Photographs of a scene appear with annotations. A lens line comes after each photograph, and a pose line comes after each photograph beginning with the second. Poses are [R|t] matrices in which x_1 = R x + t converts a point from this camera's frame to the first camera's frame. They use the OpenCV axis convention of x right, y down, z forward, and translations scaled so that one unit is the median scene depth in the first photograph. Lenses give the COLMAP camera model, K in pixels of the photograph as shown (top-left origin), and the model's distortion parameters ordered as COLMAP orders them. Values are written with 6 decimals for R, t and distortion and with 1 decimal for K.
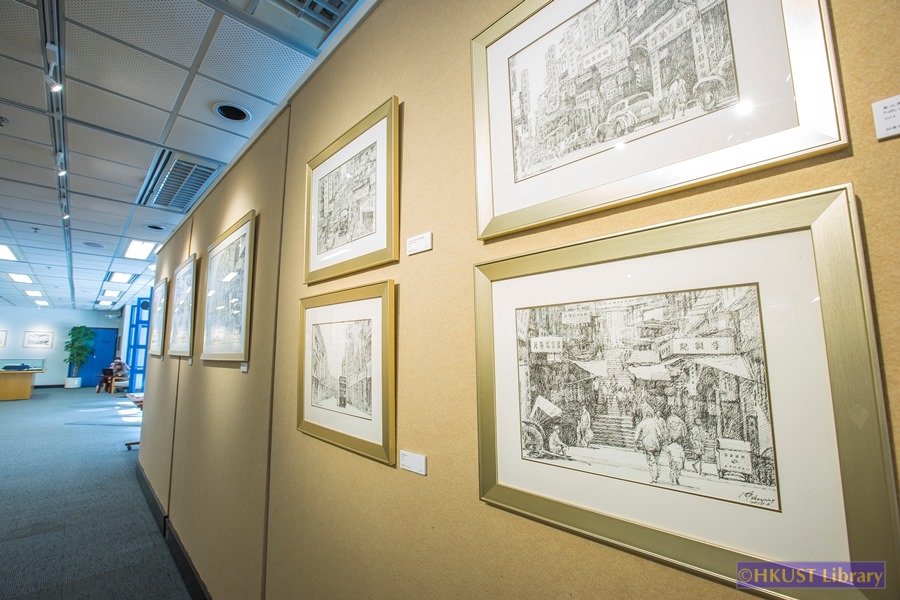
lens RADIAL K [[412.1, 0, 450.2], [0, 412.1, 297.6], [0, 0, 1]] dist [-0.020712, 0.003369]
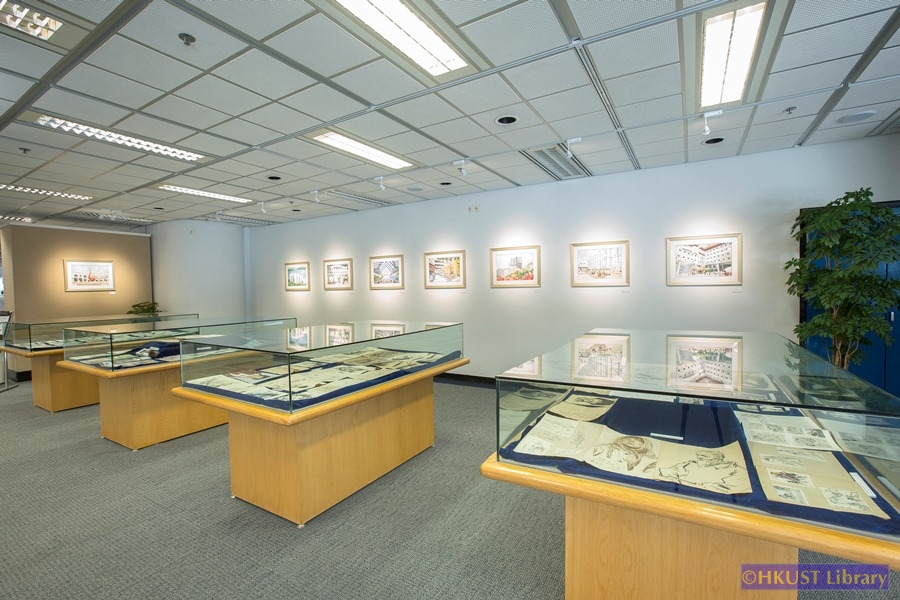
lens RADIAL K [[412.1, 0, 447.6], [0, 412.1, 300.3], [0, 0, 1]] dist [-0.020712, 0.003369]
pose [[0.283398, 0.025282, -0.958669, -0.748251], [0.132008, 0.989108, 0.065108, 0.085824], [0.949873, -0.145003, 0.276974, 0.697844]]
